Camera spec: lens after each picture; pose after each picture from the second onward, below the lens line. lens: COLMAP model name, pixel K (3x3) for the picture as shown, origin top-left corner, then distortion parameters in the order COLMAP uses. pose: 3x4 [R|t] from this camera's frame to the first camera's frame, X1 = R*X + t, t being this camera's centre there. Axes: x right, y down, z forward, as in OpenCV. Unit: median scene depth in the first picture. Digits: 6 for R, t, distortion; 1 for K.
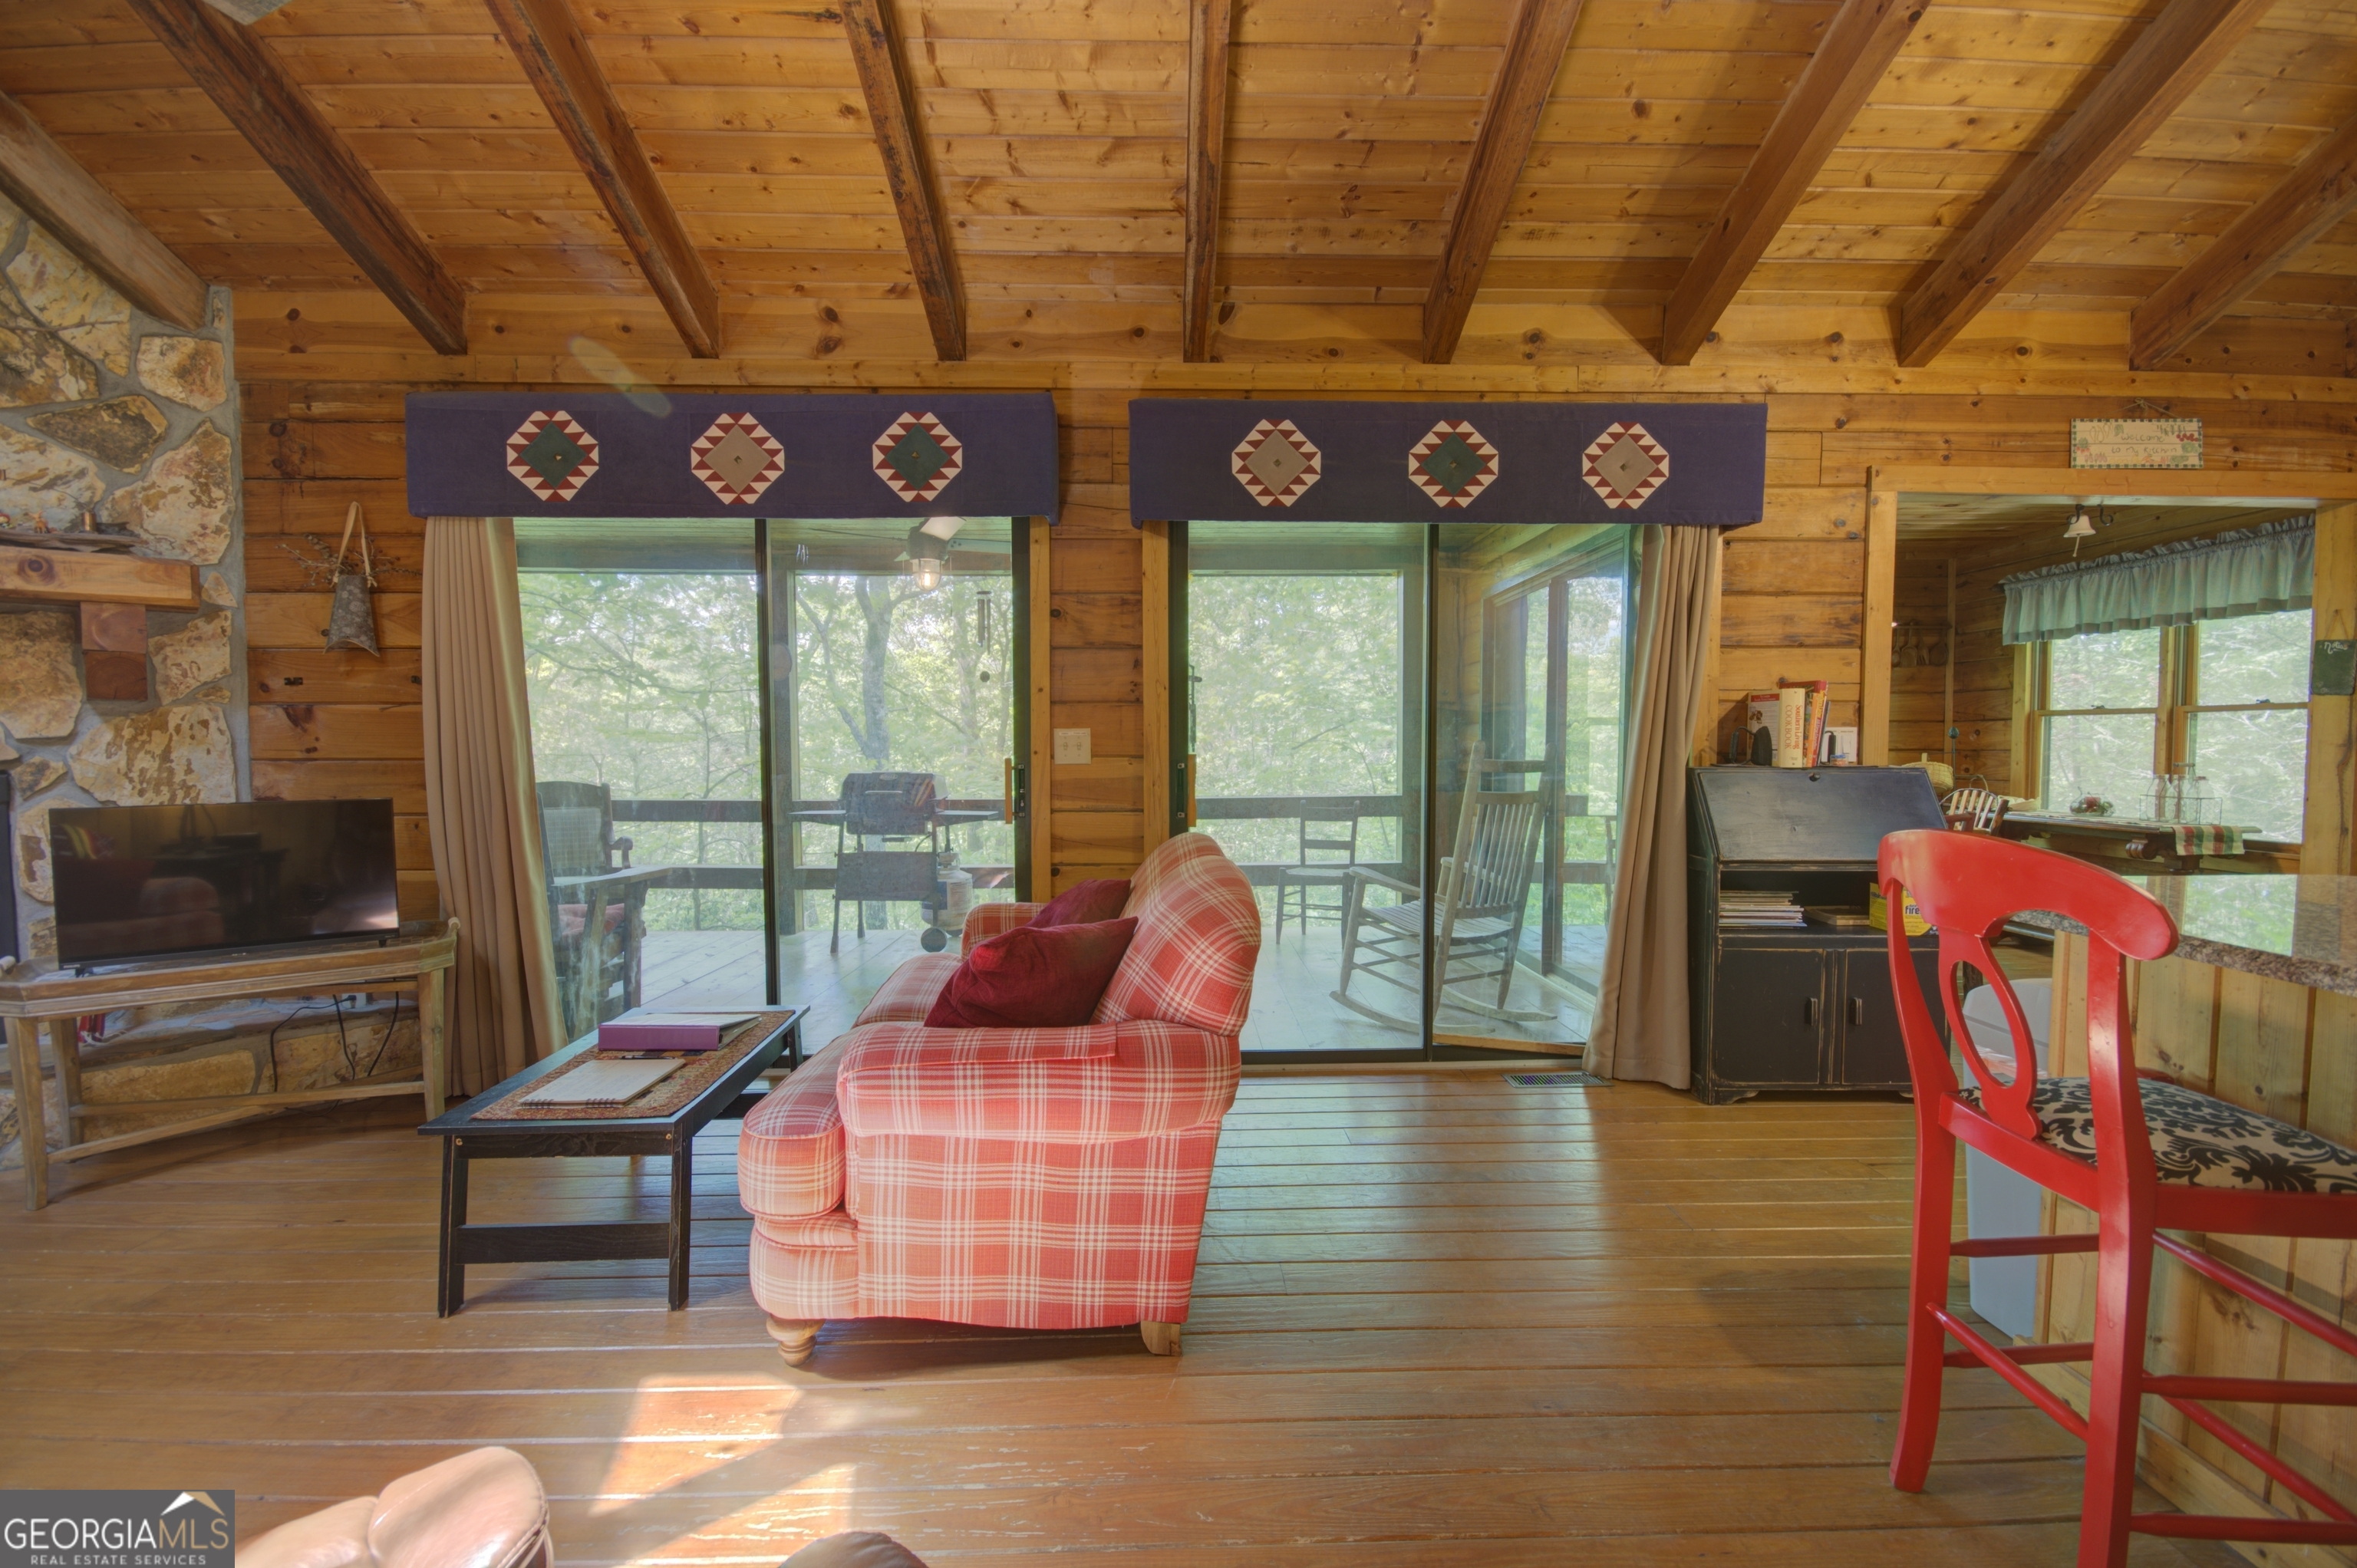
lens RADIAL K [[1019.4, 0, 1182.9], [0, 1019.4, 794.9], [0, 0, 1]] dist [0.020128, -0.018320]
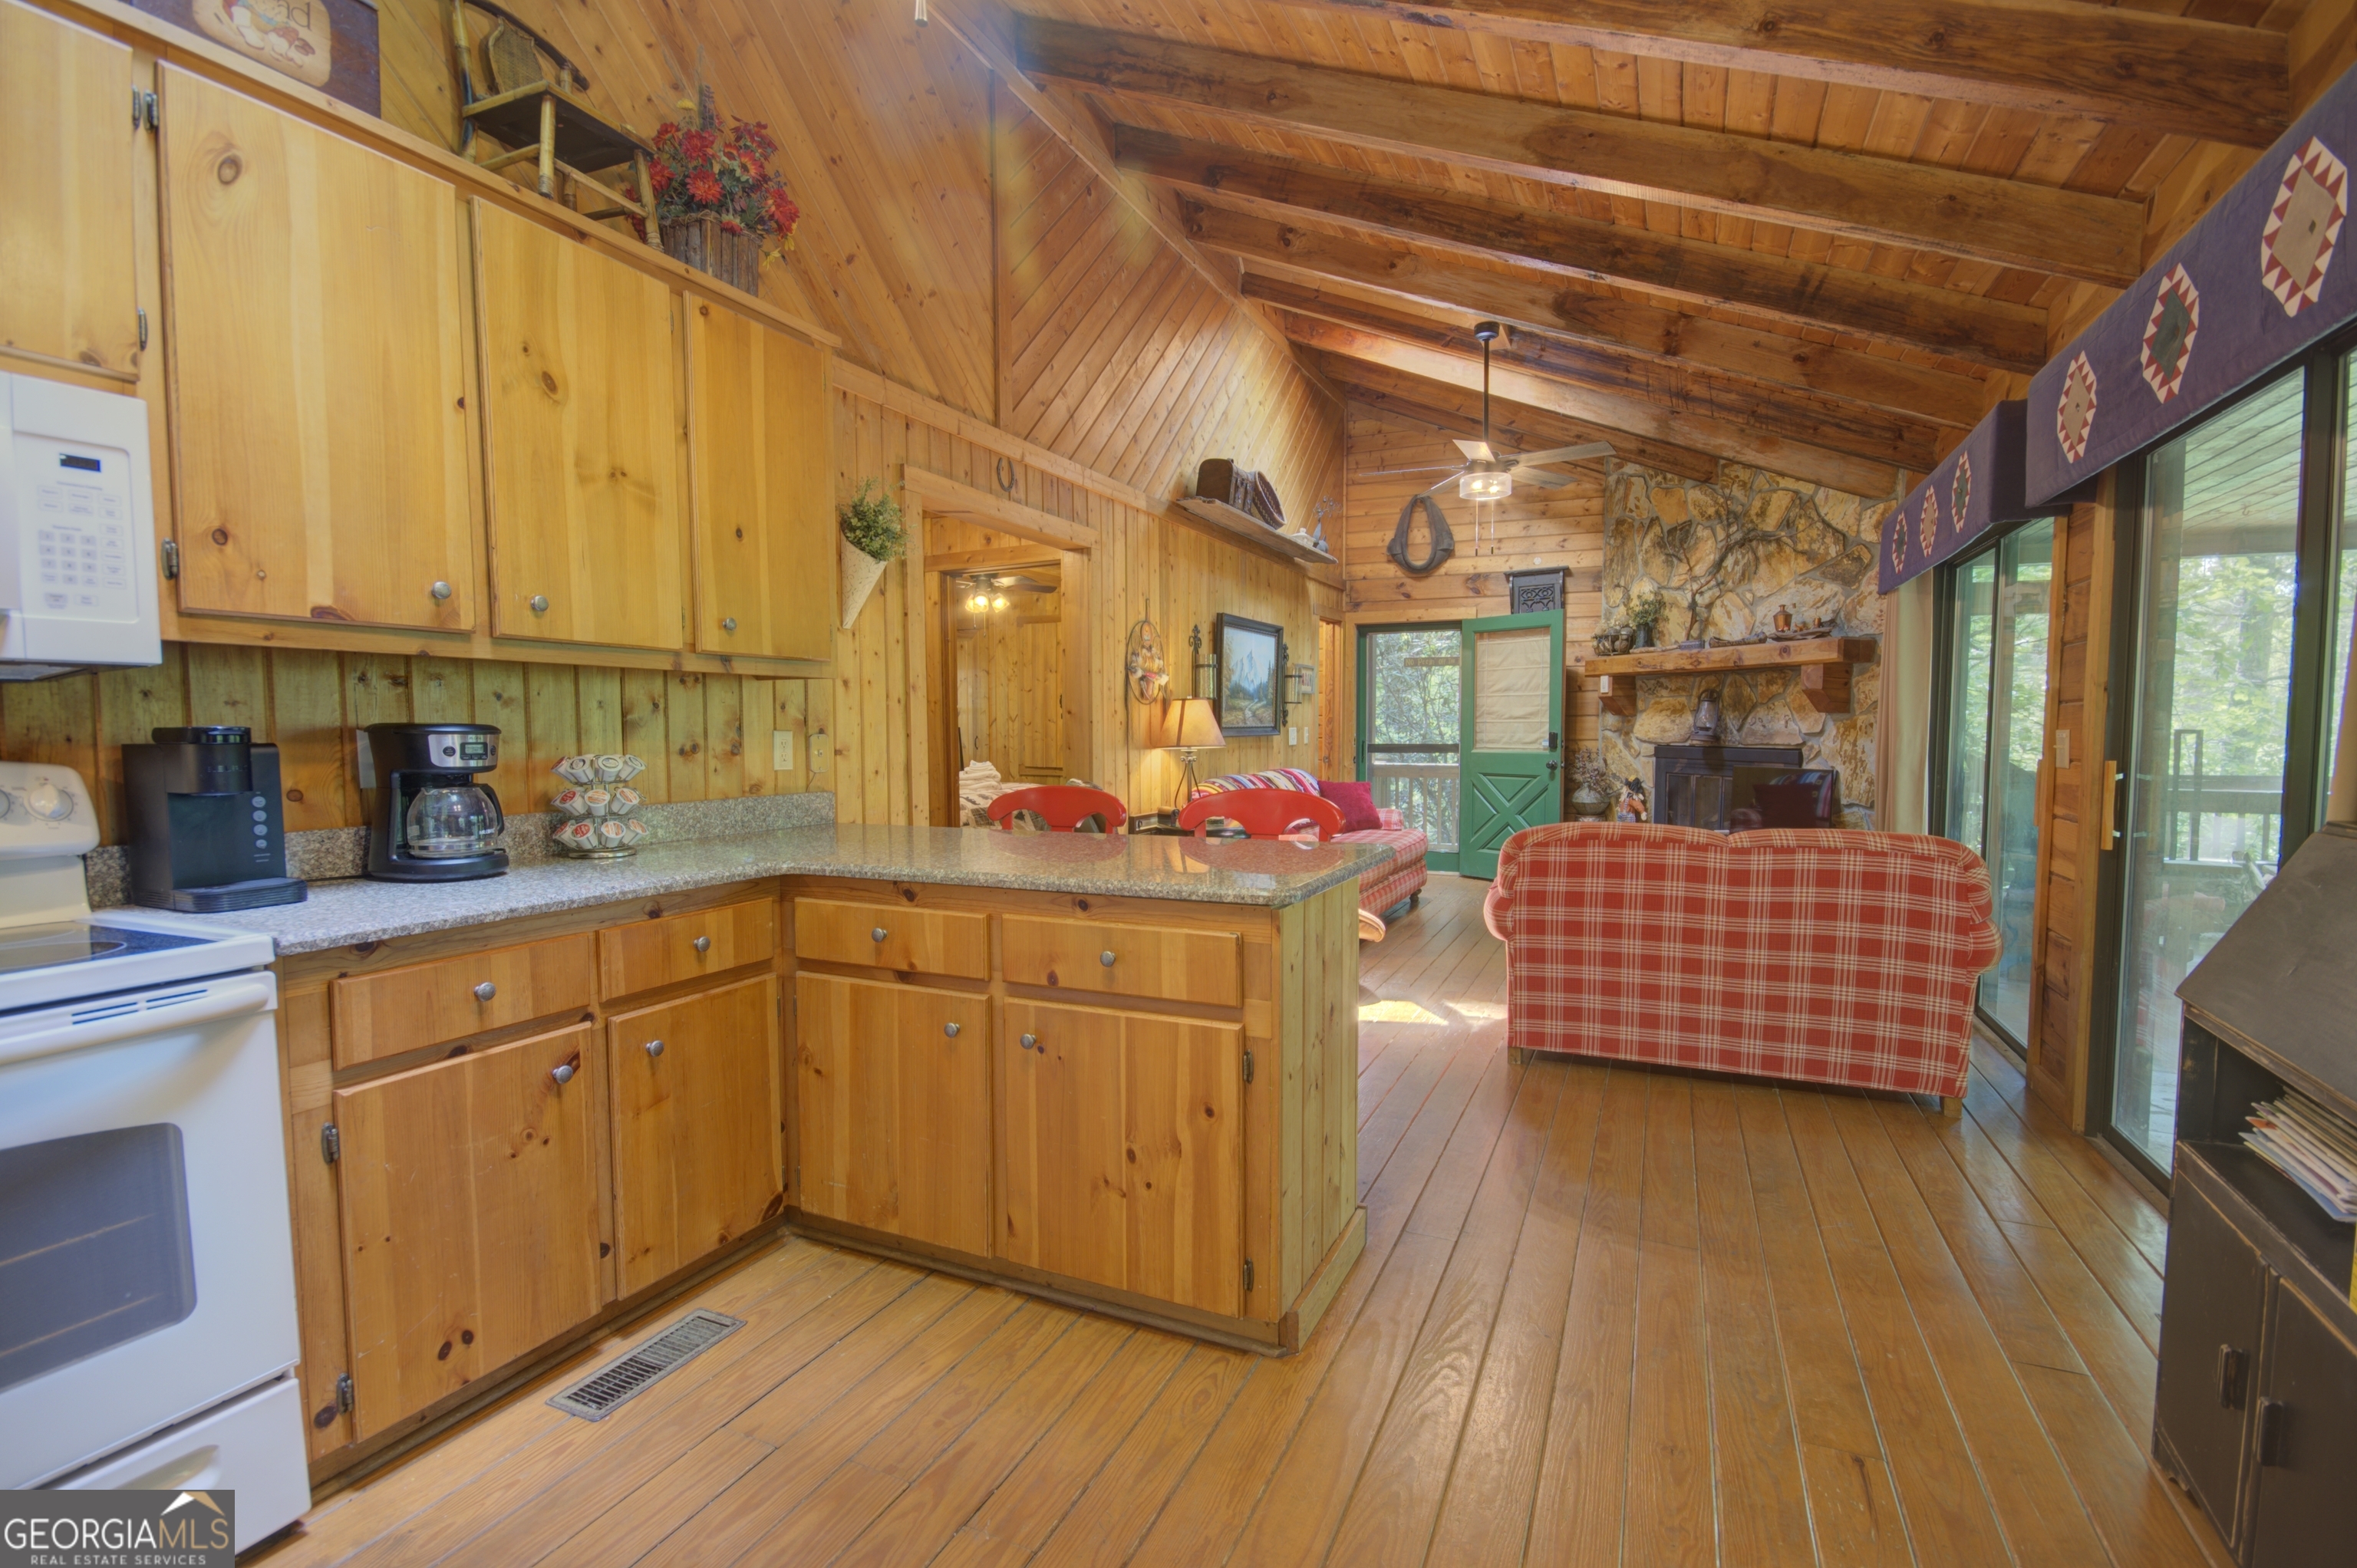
lens RADIAL K [[1048.0, 0, 1185.7], [0, 1048.0, 795.7], [0, 0, 1]] dist [0.019029, -0.014758]
pose [[-0.441571, 0.060692, -0.895171, 1.156356], [-0.047067, 0.994769, 0.090662, -0.057178], [0.895991, 0.082167, -0.436404, 0.737483]]
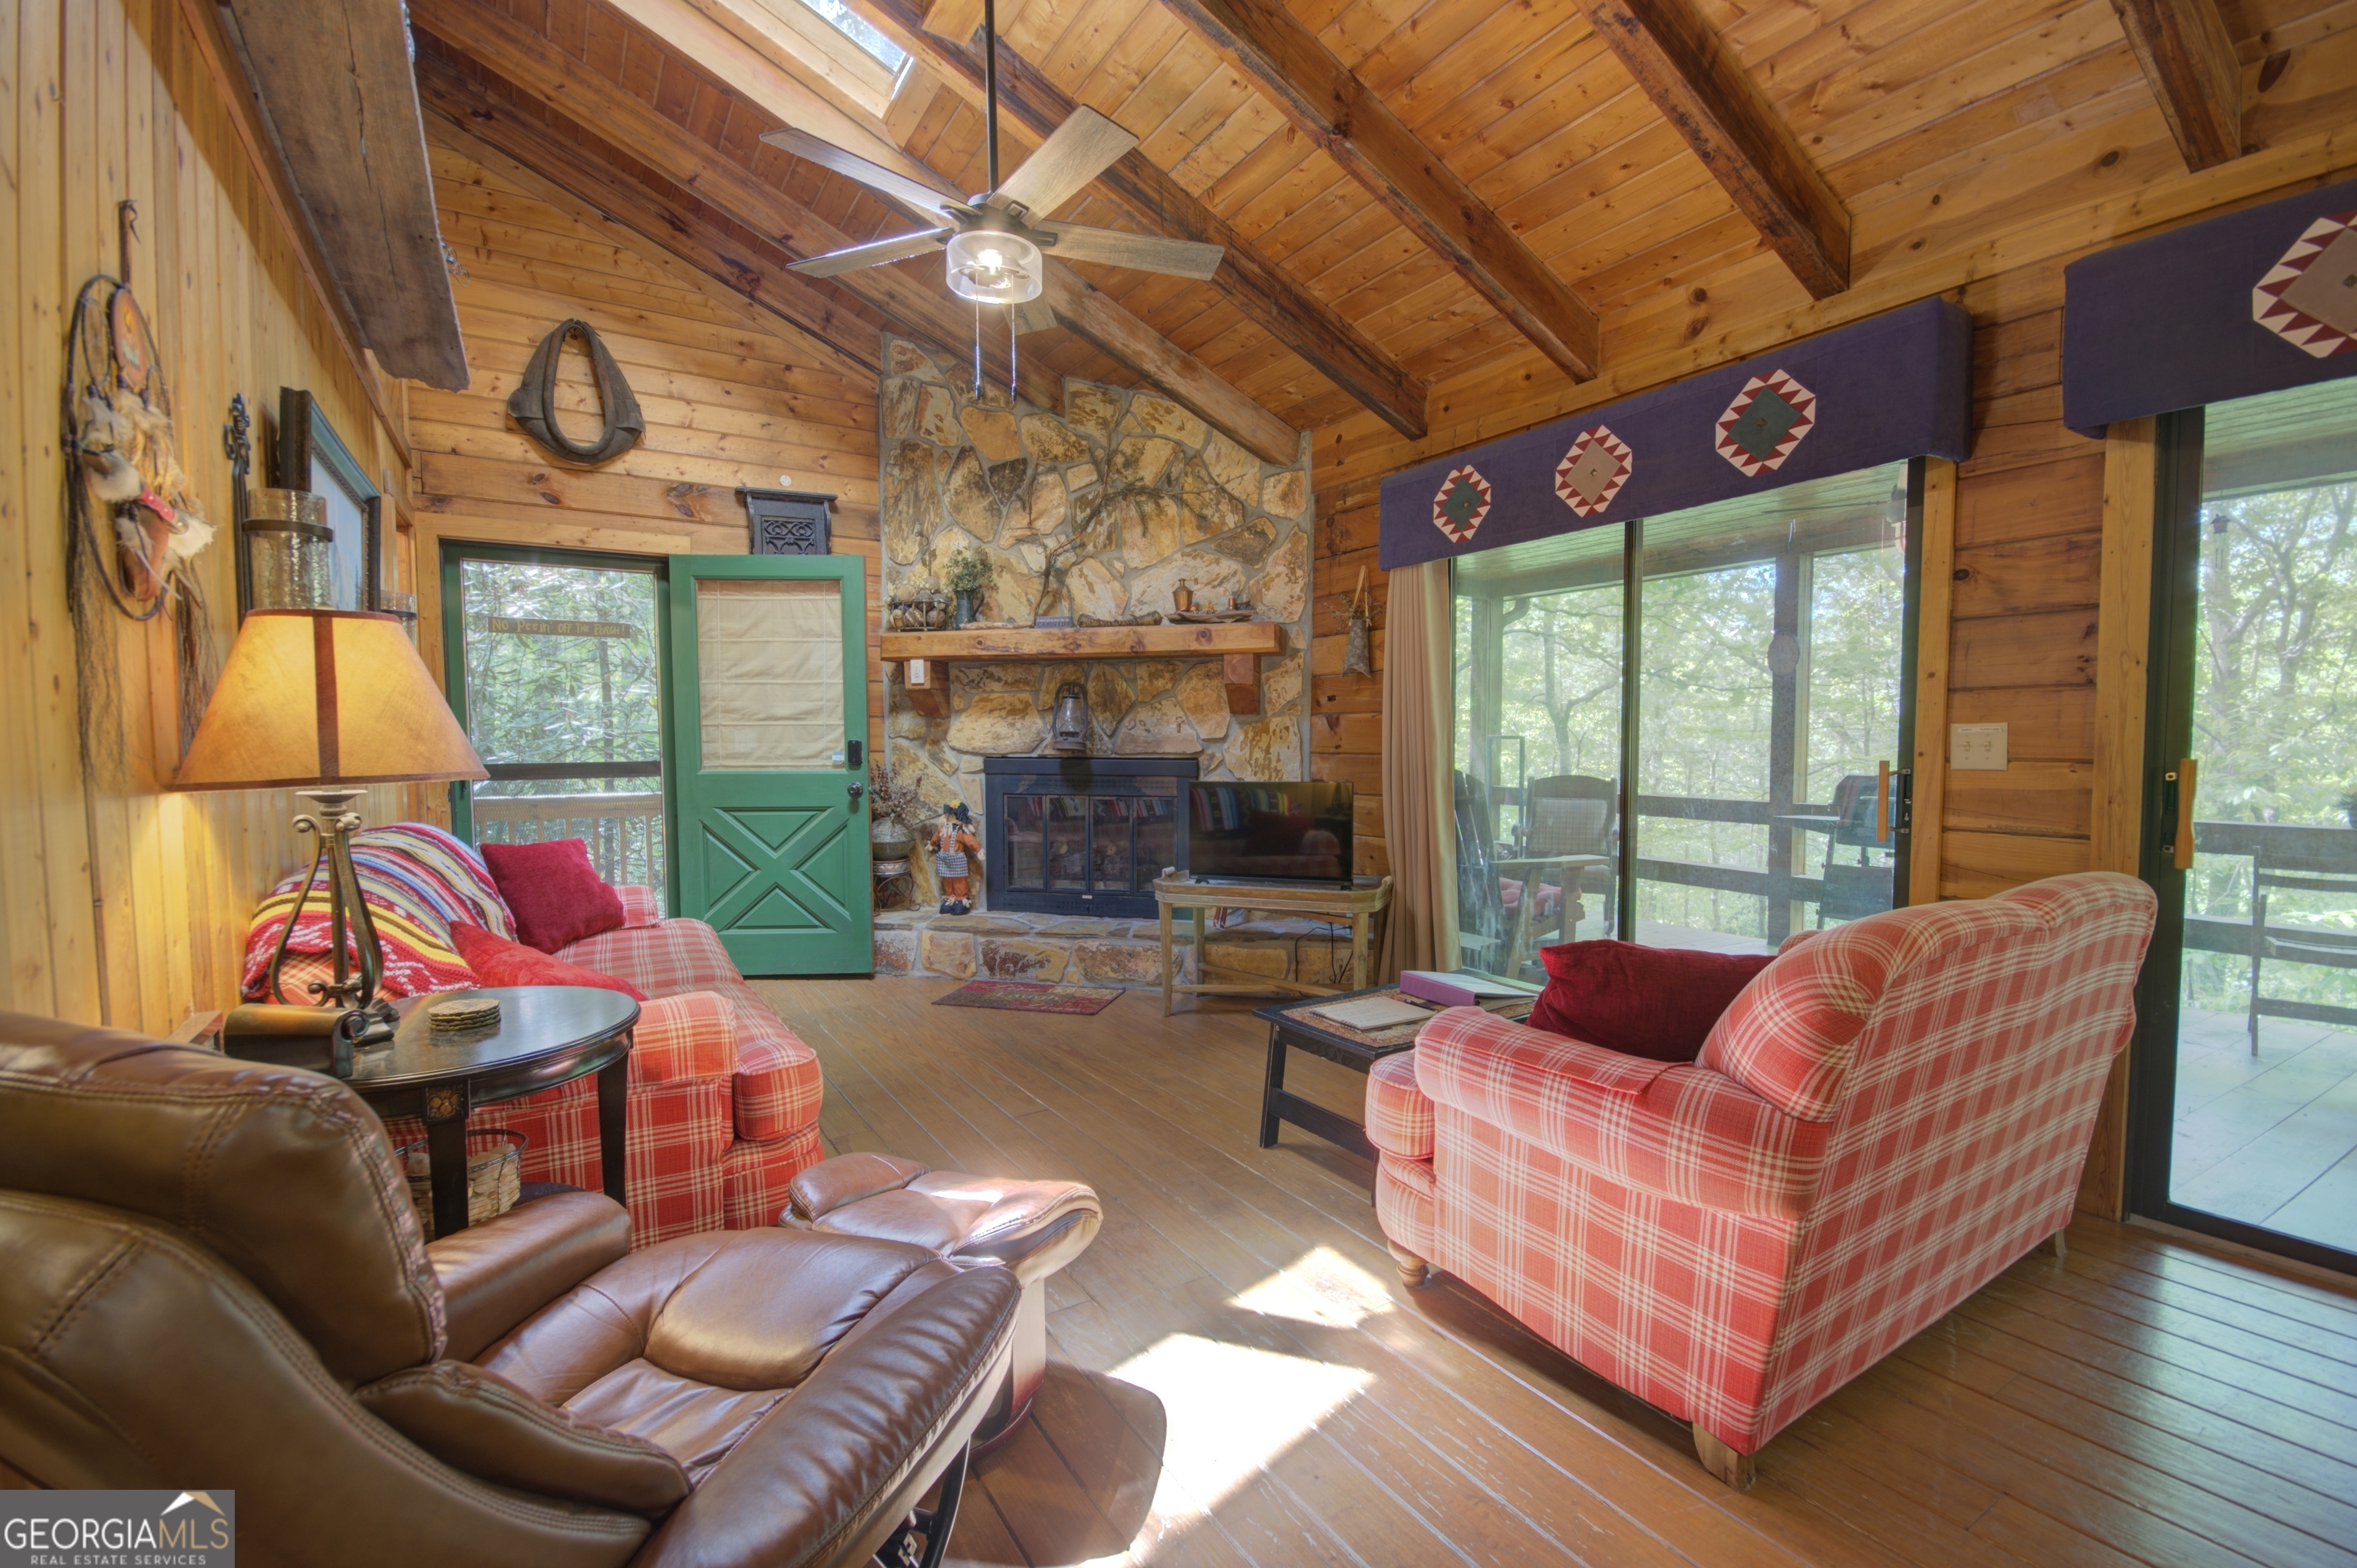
lens RADIAL K [[1029.2, 0, 1186.5], [0, 1029.2, 788.4], [0, 0, 1]] dist [0.010820, -0.010637]
pose [[0.506606, 0.039514, -0.861272, 0.268391], [-0.043295, 0.998855, 0.020360, -0.006590], [0.861090, 0.026975, 0.507736, 0.107750]]
